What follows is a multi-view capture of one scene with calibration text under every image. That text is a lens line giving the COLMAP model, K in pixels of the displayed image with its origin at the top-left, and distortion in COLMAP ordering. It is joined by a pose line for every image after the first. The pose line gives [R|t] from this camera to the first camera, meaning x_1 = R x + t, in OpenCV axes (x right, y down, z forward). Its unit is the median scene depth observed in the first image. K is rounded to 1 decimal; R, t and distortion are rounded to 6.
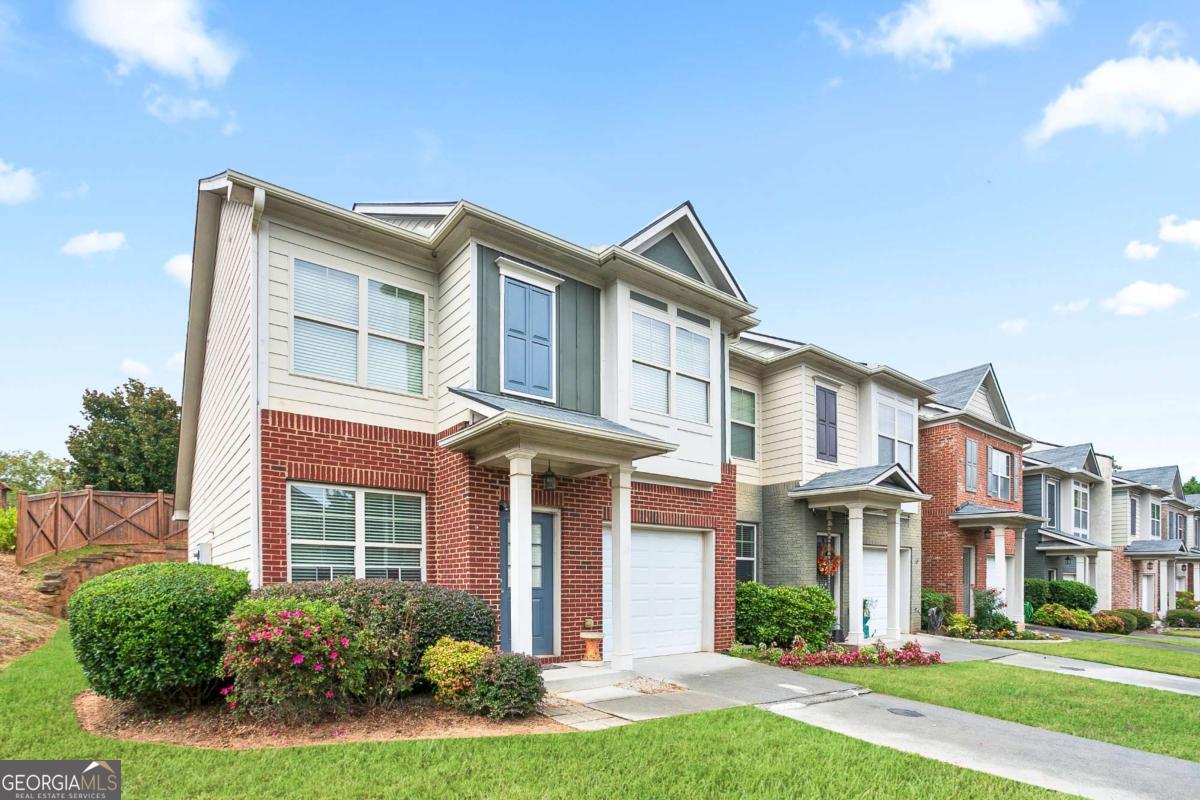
lens RADIAL K [[583.7, 0, 598.4], [0, 583.7, 385.9], [0, 0, 1]] dist [-0.021418, 0.000244]
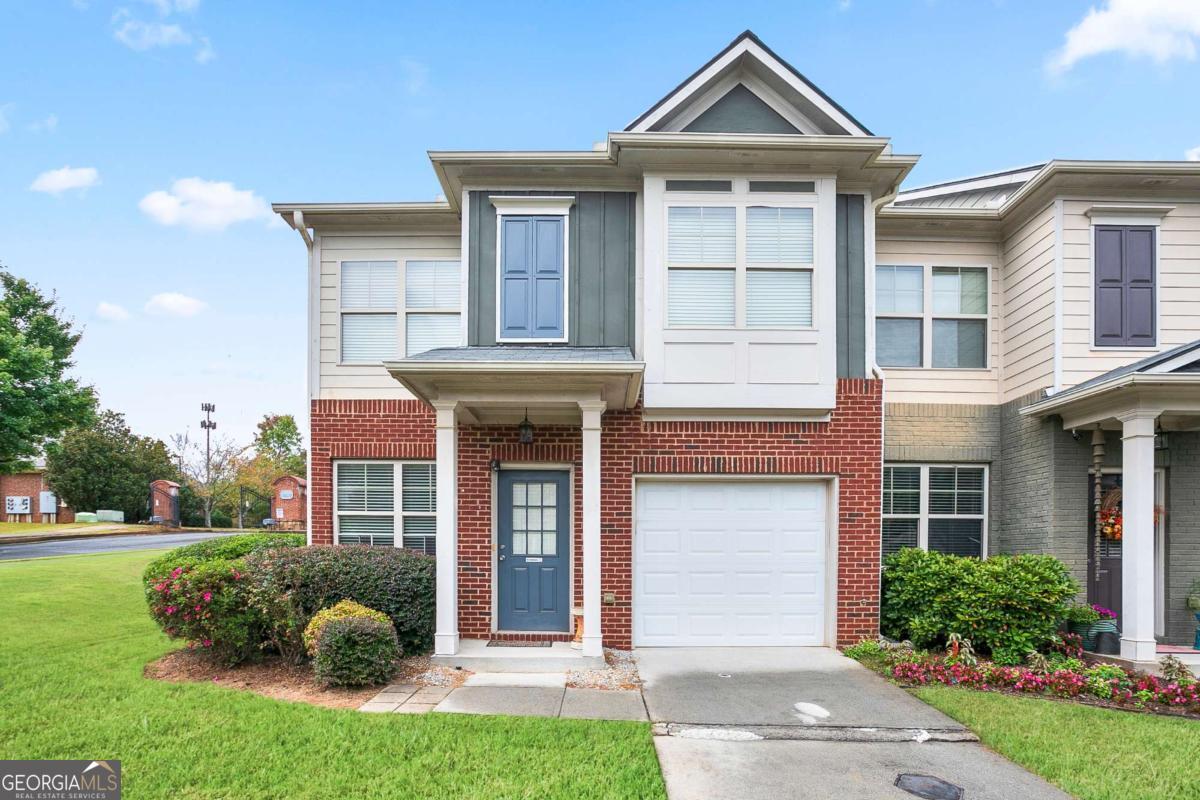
lens RADIAL K [[611.4, 0, 601.7], [0, 611.4, 392.4], [0, 0, 1]] dist [-0.036406, 0.026327]
pose [[0.796201, -0.155887, -0.584605, 0.451714], [0.188366, 0.982084, -0.005331, 0.109934], [0.574962, -0.105876, 0.811300, 0.286257]]
